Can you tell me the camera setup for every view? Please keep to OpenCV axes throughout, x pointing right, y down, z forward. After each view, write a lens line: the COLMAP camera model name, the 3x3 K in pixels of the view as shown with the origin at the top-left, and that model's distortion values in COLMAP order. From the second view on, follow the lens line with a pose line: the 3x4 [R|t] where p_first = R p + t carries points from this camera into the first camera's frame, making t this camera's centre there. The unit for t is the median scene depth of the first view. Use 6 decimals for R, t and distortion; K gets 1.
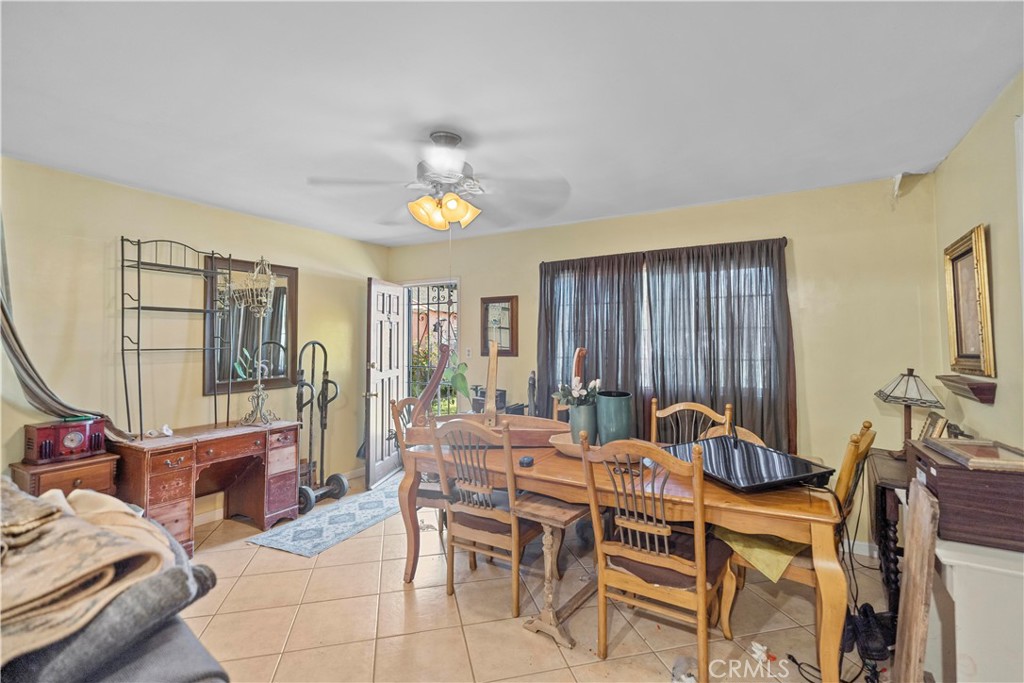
lens RADIAL K [[465.9, 0, 505.5], [0, 465.9, 323.3], [0, 0, 1]] dist [0.001591, 0.000623]
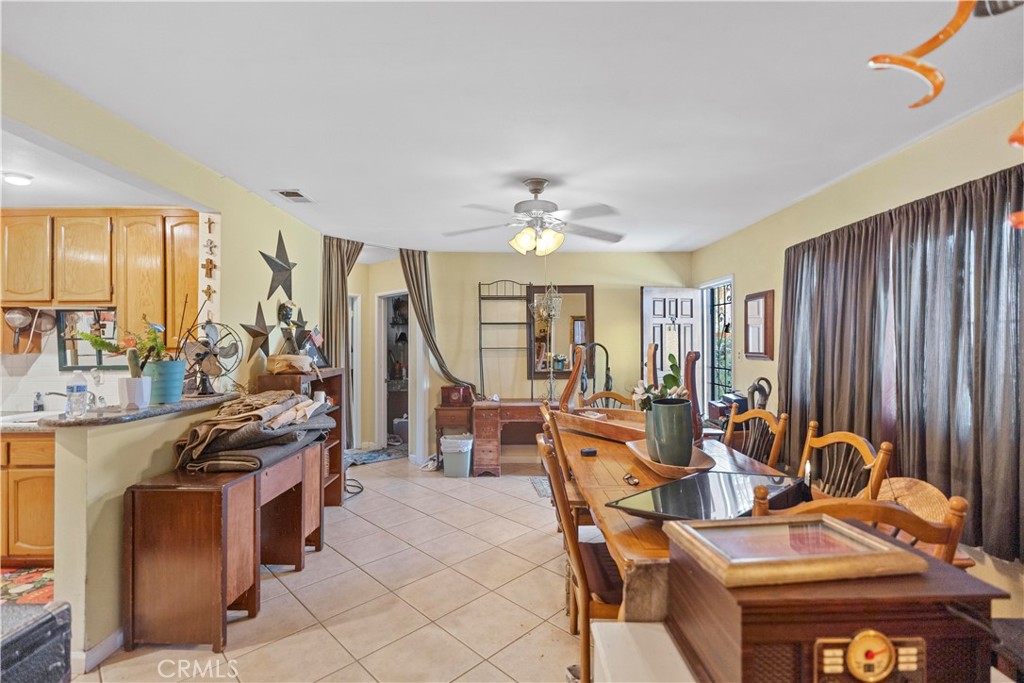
lens RADIAL K [[465.9, 0, 516.3], [0, 465.9, 342.5], [0, 0, 1]] dist [0.001591, 0.000623]
pose [[0.518140, -0.000825, -0.855295, 0.650195], [0.036755, 0.999097, 0.021303, 0.002356], [0.854505, -0.042474, 0.517703, 0.197696]]
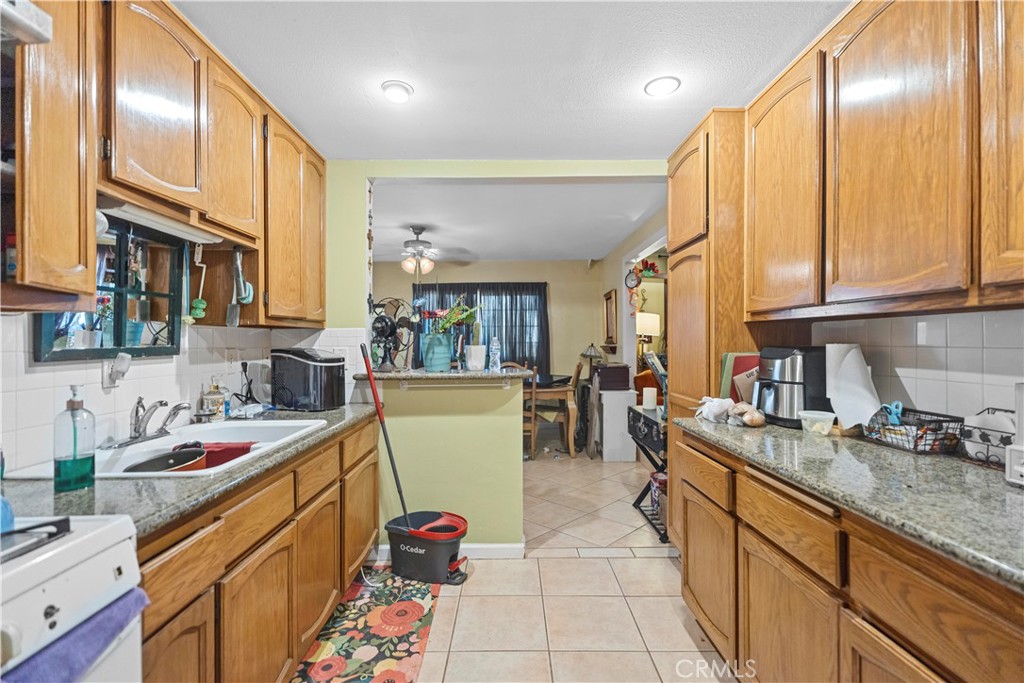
lens RADIAL K [[465.9, 0, 506.8], [0, 465.9, 341.7], [0, 0, 1]] dist [0.001591, 0.000623]
pose [[0.851971, -0.001791, 0.523585, -0.631234], [-0.017888, 0.999311, 0.032526, 0.015091], [-0.523283, -0.037077, 0.851352, -0.671591]]
